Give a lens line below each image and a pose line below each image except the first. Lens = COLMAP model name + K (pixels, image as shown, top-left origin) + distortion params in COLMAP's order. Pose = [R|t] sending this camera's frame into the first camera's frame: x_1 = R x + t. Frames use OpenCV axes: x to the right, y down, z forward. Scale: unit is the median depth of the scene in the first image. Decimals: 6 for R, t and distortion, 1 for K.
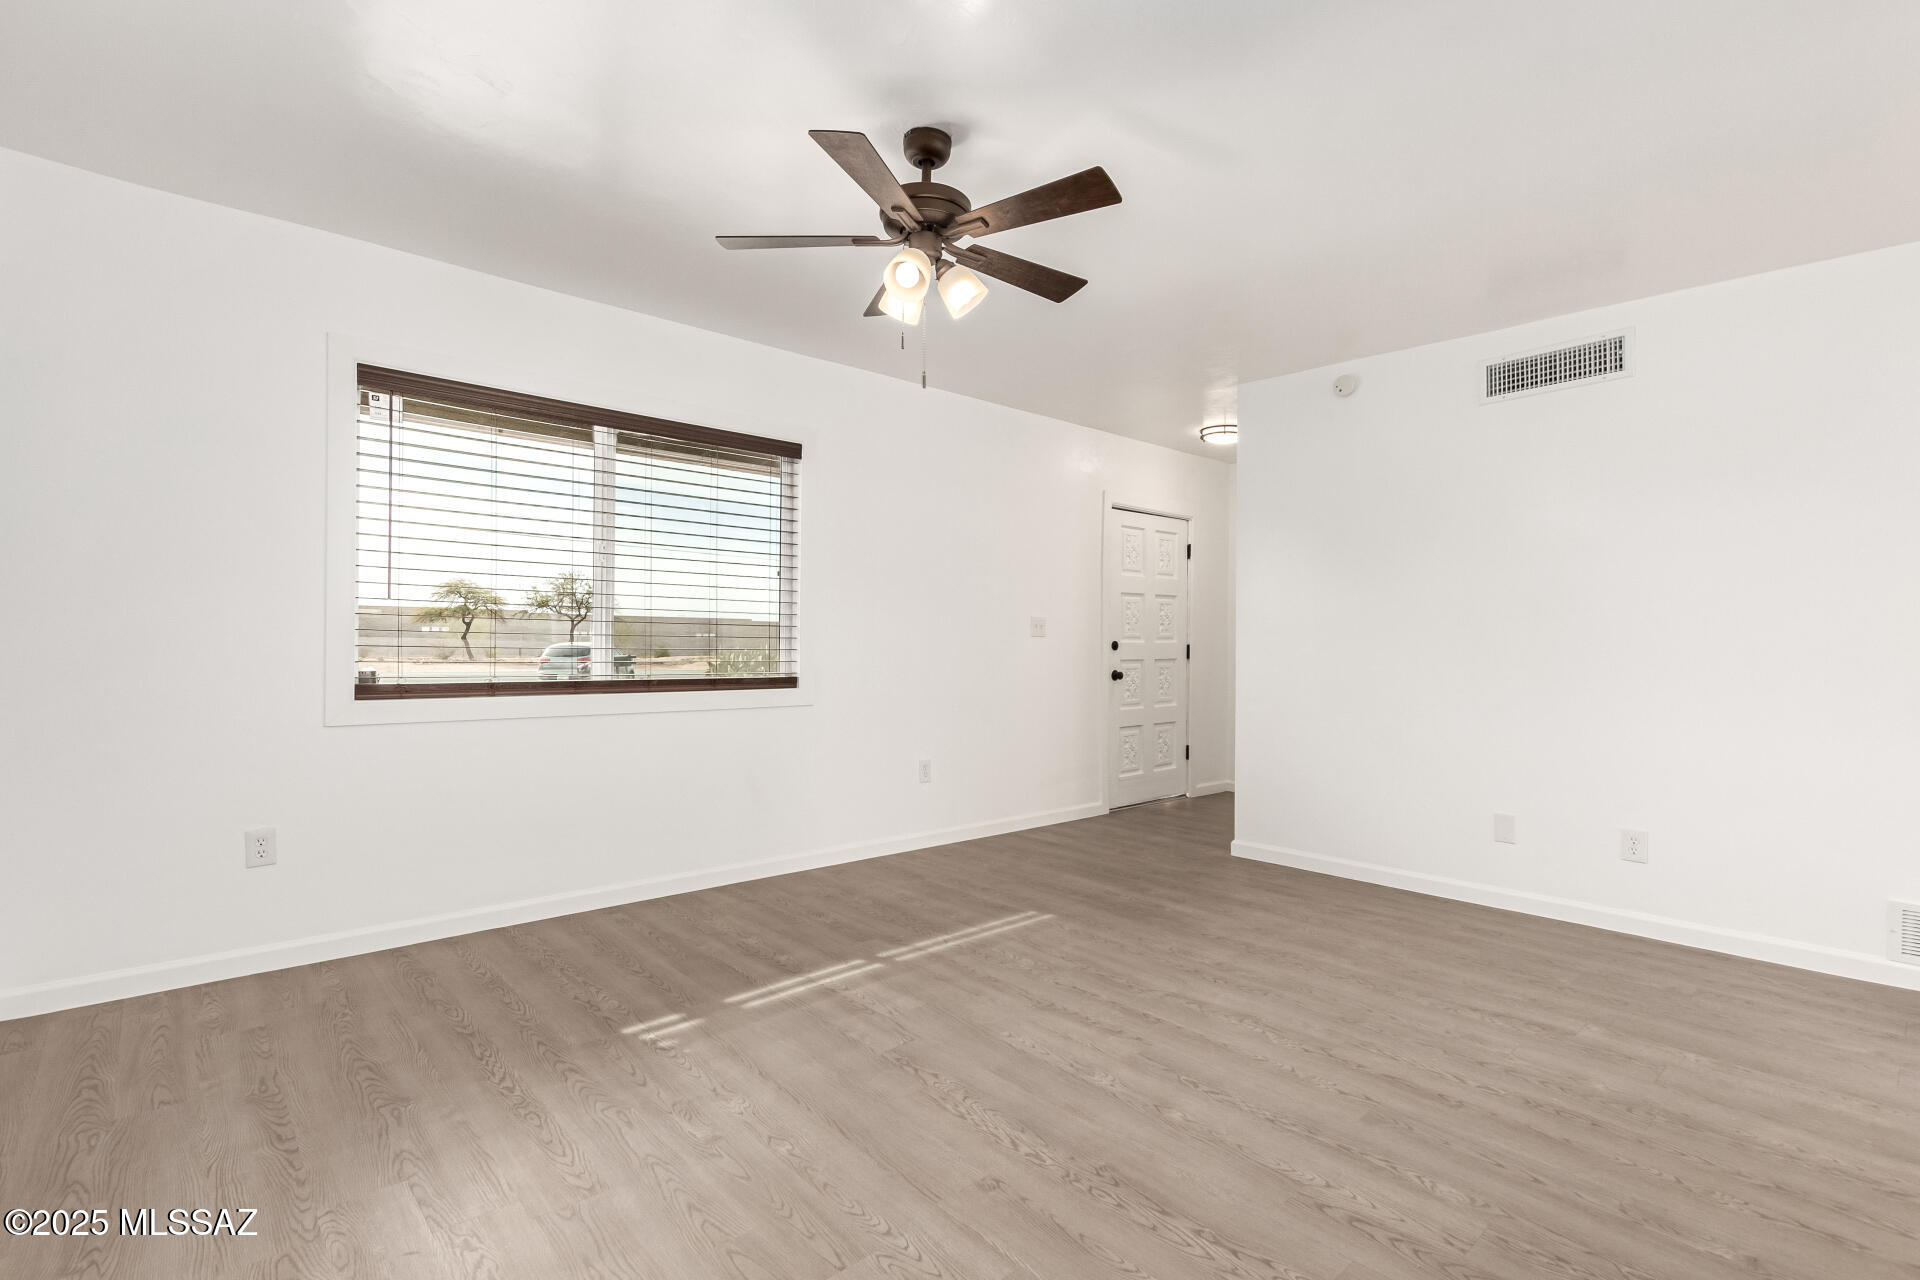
lens RADIAL K [[880.3, 0, 952.4], [0, 880.3, 642.3], [0, 0, 1]] dist [0.002043, -0.000025]
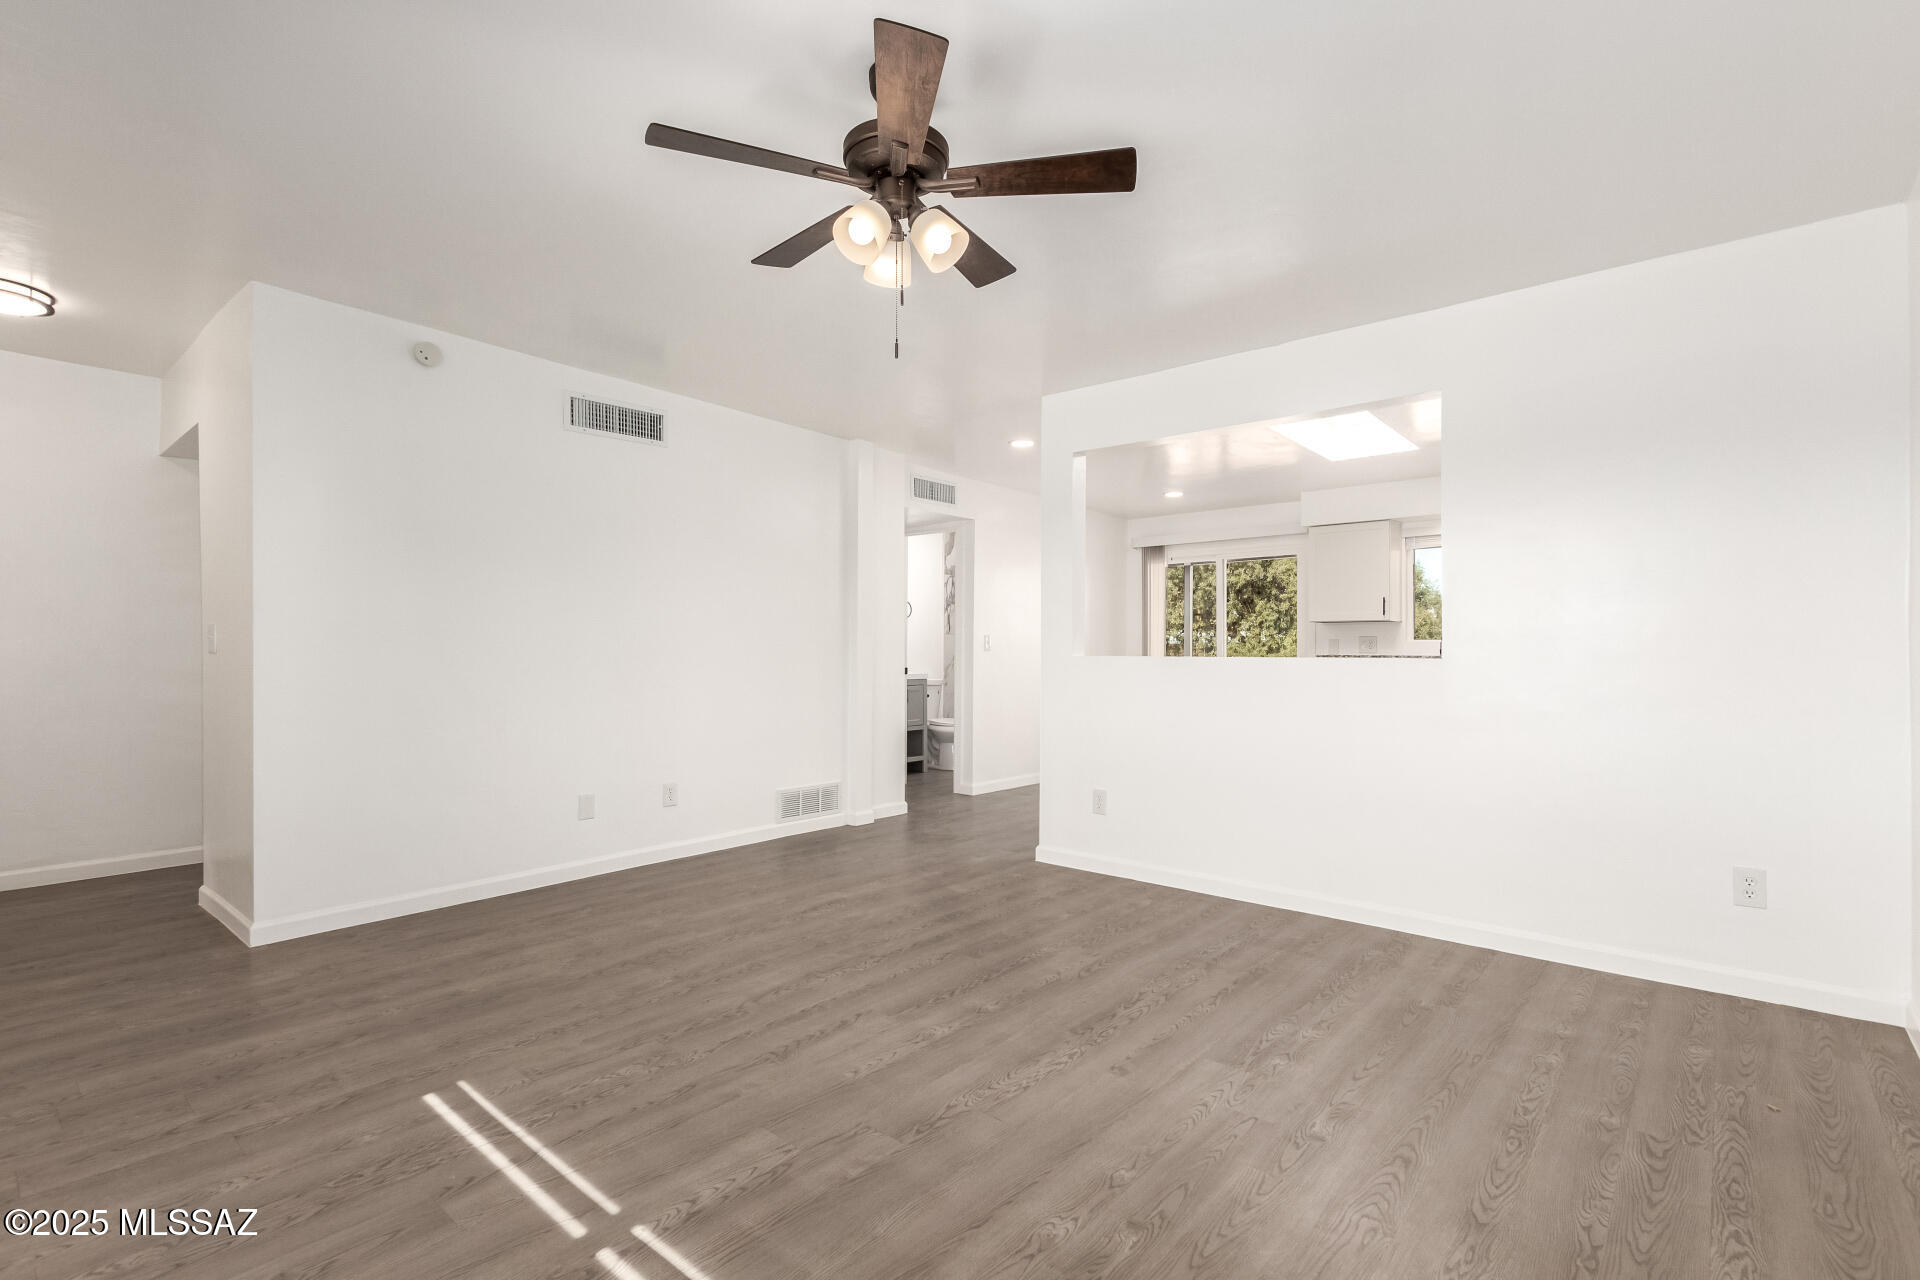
lens RADIAL K [[895.0, 0, 958.1], [0, 895.0, 658.9], [0, 0, 1]] dist [0.002658, 0.000493]
pose [[-0.131751, -0.019718, 0.991087, -0.702503], [-0.003598, 0.999805, 0.019413, -0.005550], [-0.991276, -0.001008, -0.131796, 0.816172]]
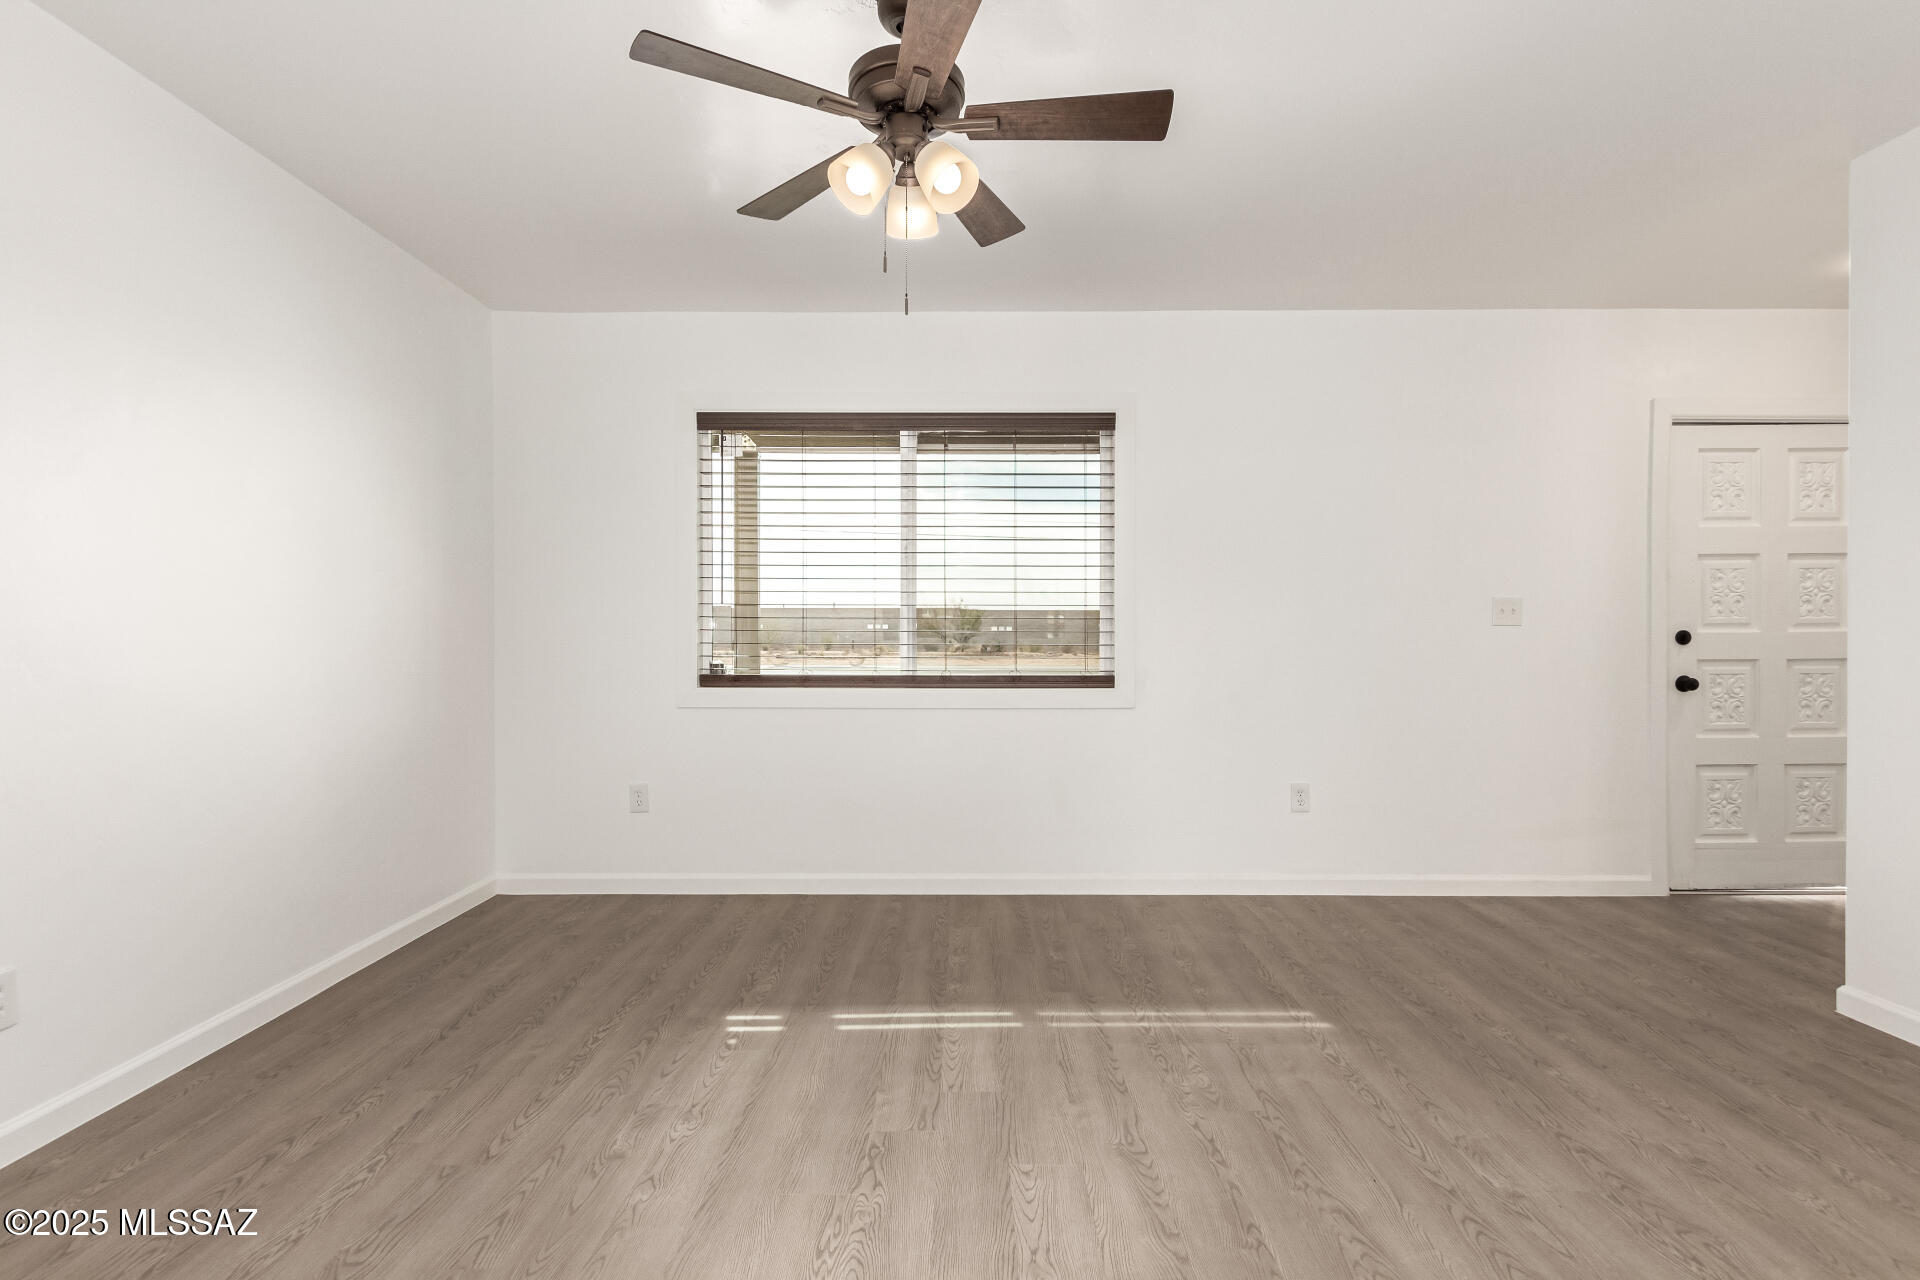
lens RADIAL K [[862.2, 0, 966.7], [0, 862.2, 642.9], [0, 0, 1]] dist [0.003587, -0.000320]
pose [[0.752544, -0.004446, -0.658527, 0.401664], [0.007575, 0.999969, 0.001905, 0.005022], [0.658498, -0.006422, 0.752555, 0.346808]]
